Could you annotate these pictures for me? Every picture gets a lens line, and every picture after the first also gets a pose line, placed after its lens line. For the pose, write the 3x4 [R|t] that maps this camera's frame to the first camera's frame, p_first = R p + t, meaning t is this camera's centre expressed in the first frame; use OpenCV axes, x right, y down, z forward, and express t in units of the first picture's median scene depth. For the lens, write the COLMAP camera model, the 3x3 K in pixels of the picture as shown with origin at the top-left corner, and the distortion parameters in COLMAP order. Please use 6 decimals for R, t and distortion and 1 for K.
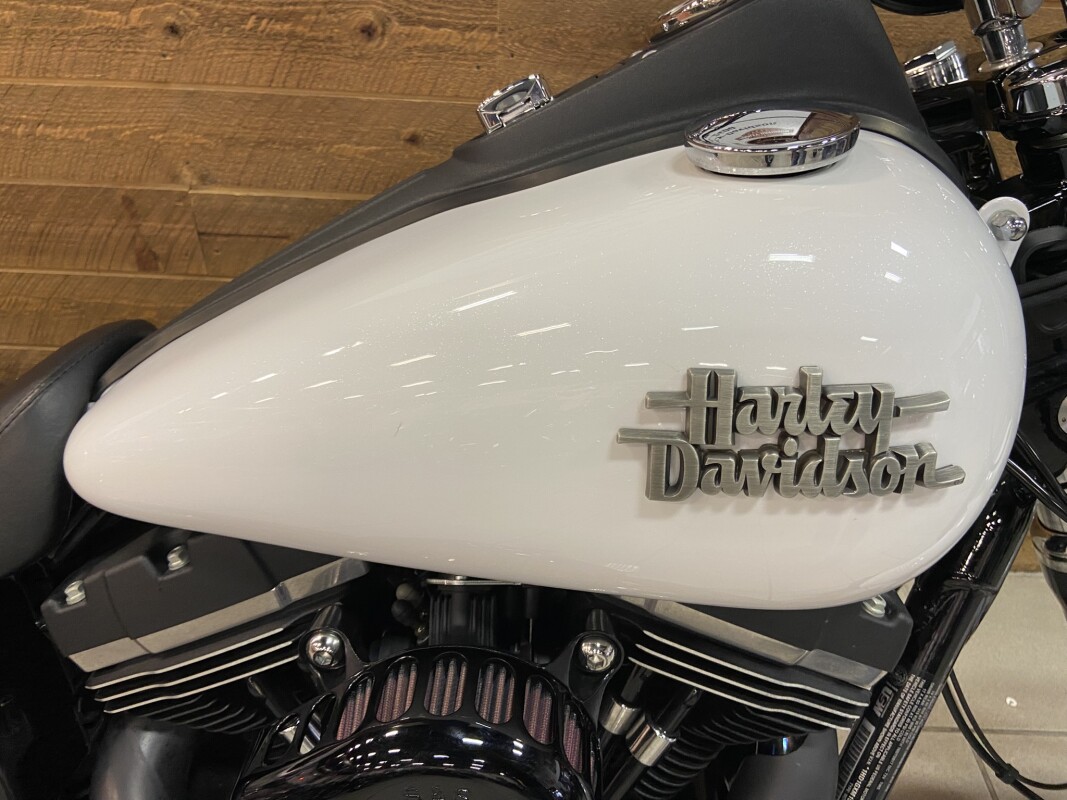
lens RADIAL K [[823.0, 0, 533.5], [0, 823.0, 400.0], [0, 0, 1]] dist [0.000812, -0.001088]
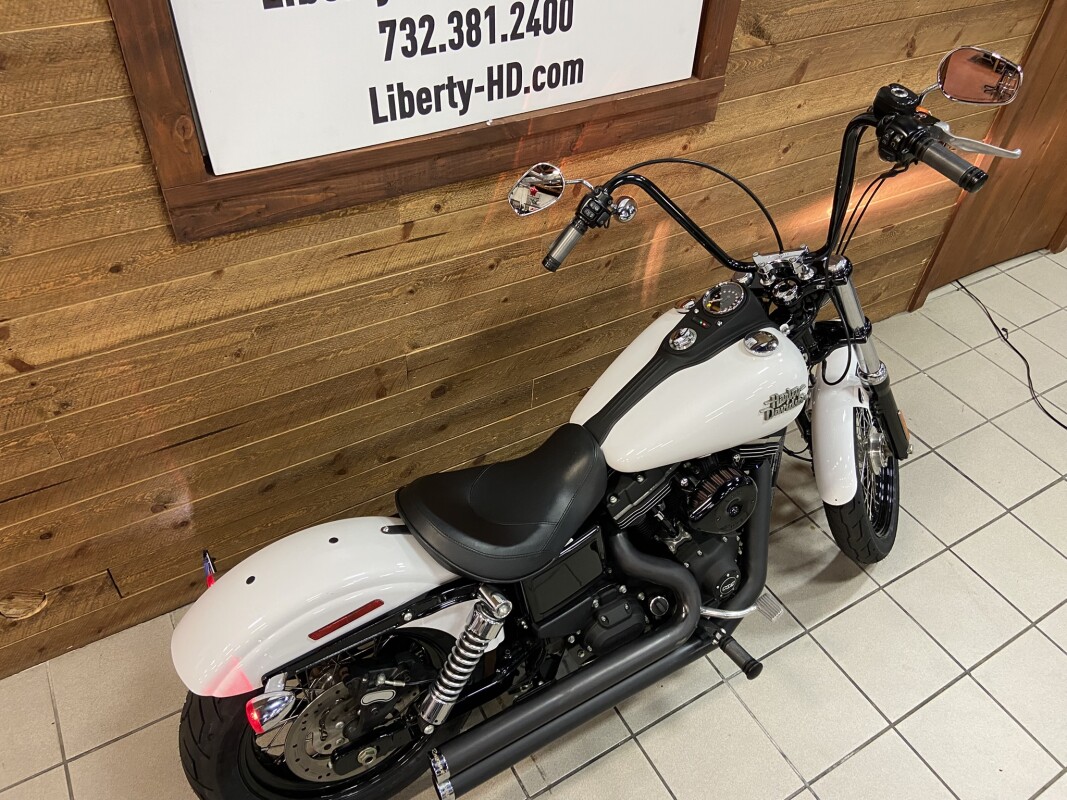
lens RADIAL K [[823.0, 0, 533.5], [0, 823.0, 400.0], [0, 0, 1]] dist [0.000812, -0.001088]
pose [[0.844756, -0.357520, 0.398204, -1.862642], [0.292712, 0.931609, 0.215465, -0.923097], [-0.448004, -0.065456, 0.891632, -1.777489]]
